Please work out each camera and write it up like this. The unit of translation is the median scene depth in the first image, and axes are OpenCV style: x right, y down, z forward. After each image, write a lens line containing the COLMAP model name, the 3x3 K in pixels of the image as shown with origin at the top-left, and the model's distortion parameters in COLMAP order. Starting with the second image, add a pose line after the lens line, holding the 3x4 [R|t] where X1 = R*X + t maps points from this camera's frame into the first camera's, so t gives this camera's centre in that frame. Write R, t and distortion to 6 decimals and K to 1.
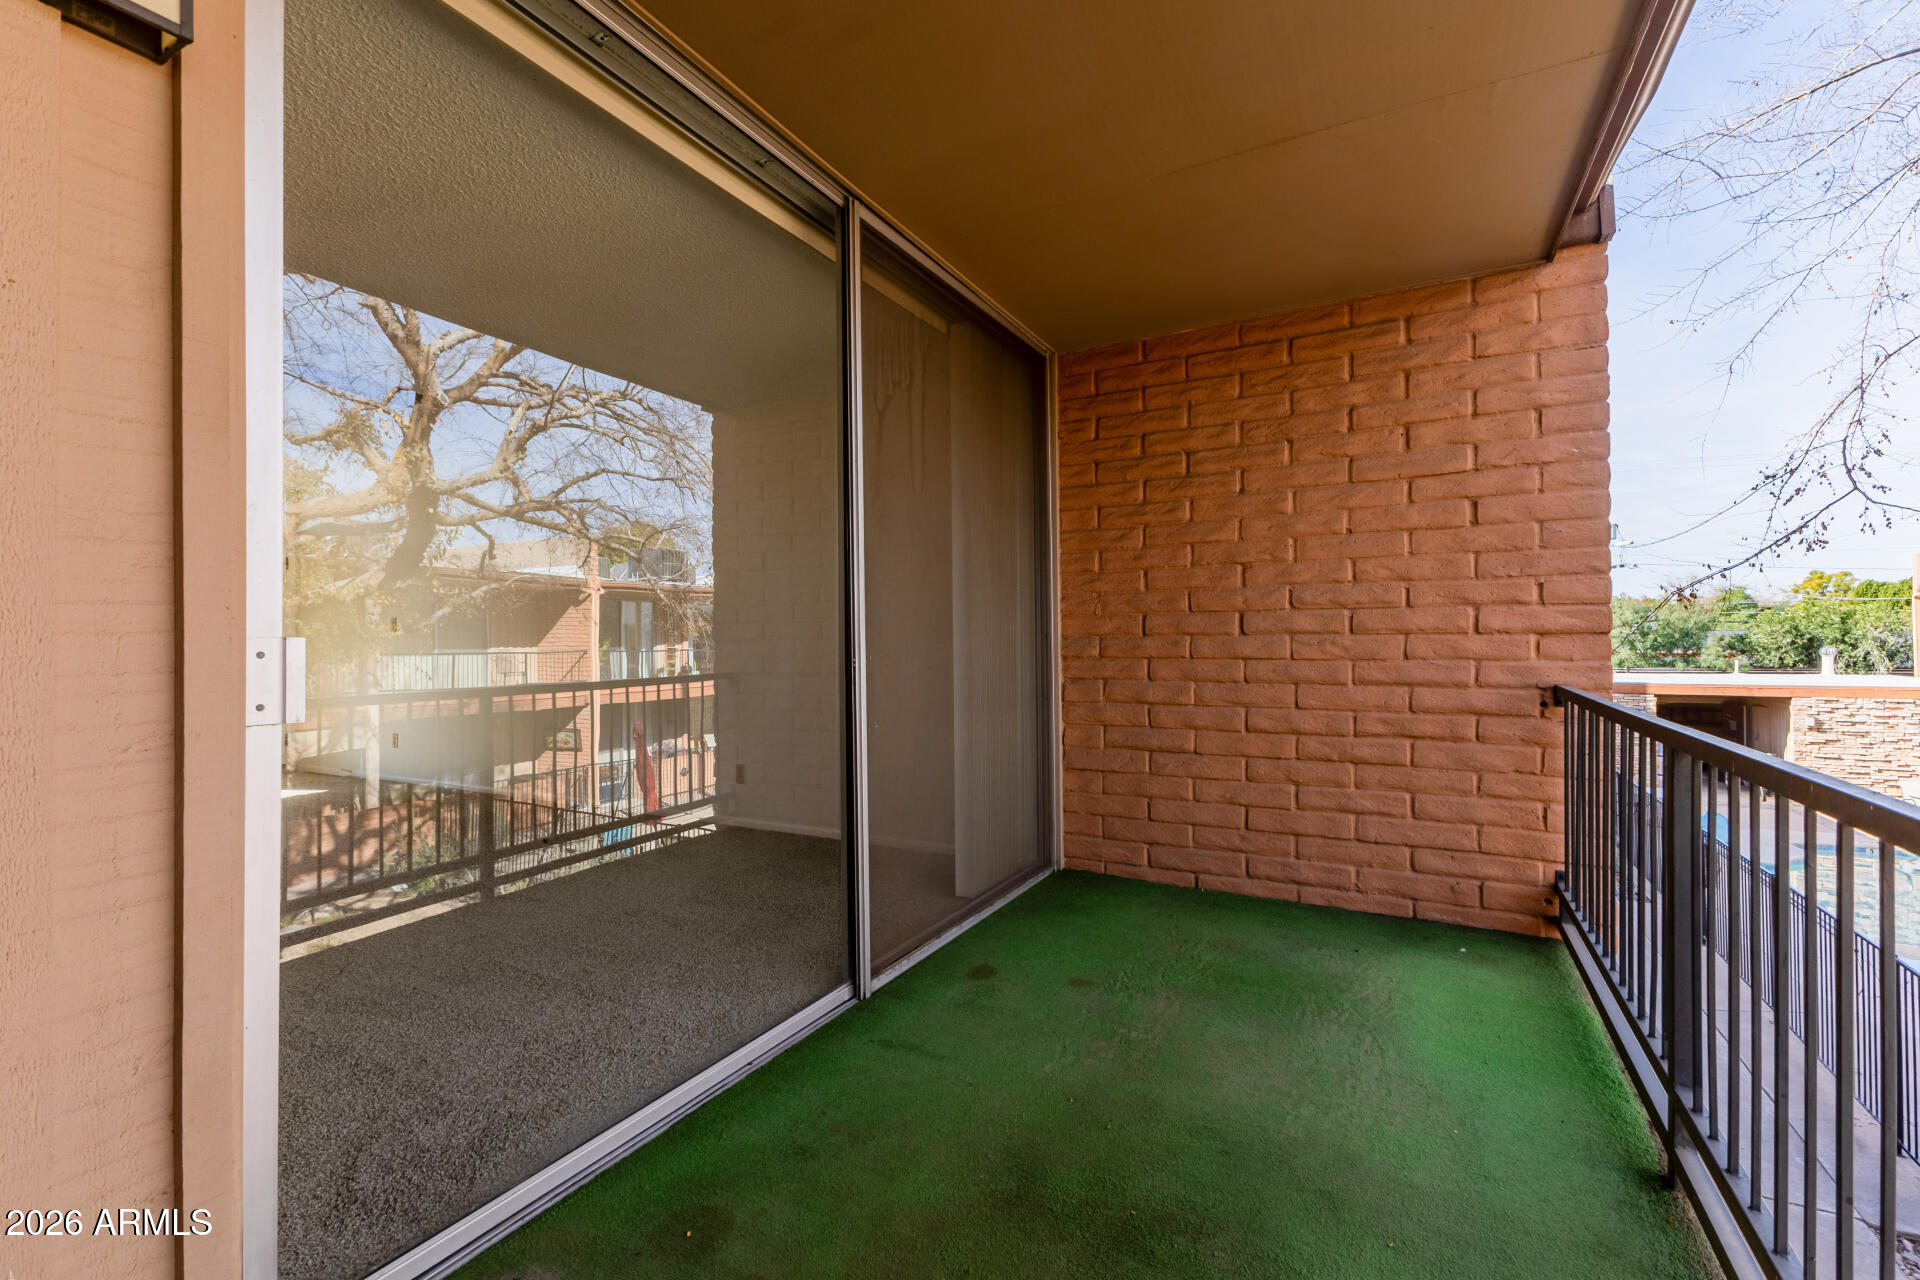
lens RADIAL K [[827.9, 0, 962.4], [0, 827.9, 641.2], [0, 0, 1]] dist [0.011200, -0.002649]
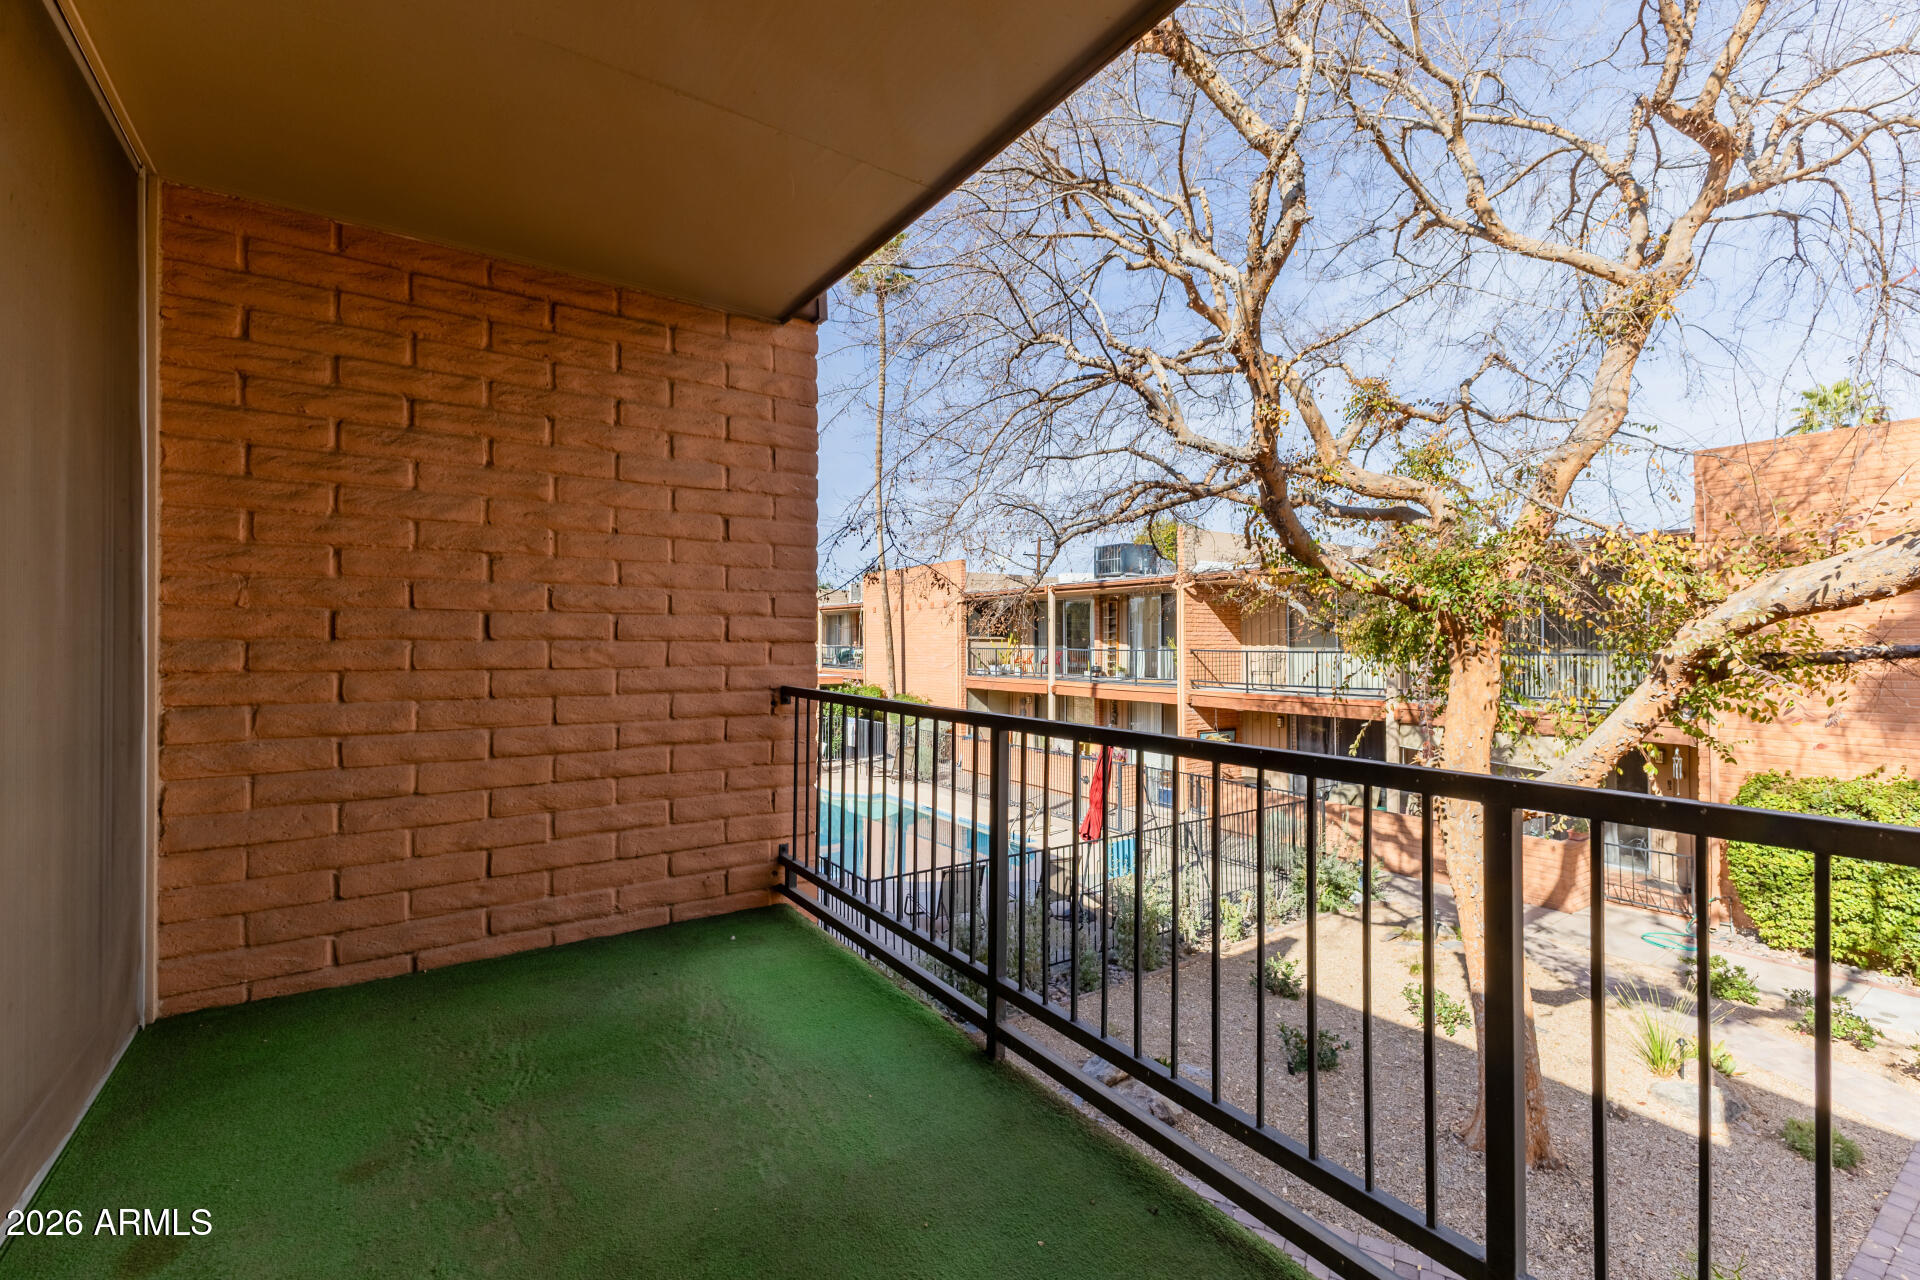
lens RADIAL K [[827.9, 0, 964.6], [0, 827.9, 636.8], [0, 0, 1]] dist [0.011200, -0.002649]
pose [[0.451032, 0.011224, 0.892437, -0.186998], [-0.004477, 0.999937, -0.010314, -0.004701], [-0.892496, 0.000657, 0.451054, 0.217061]]
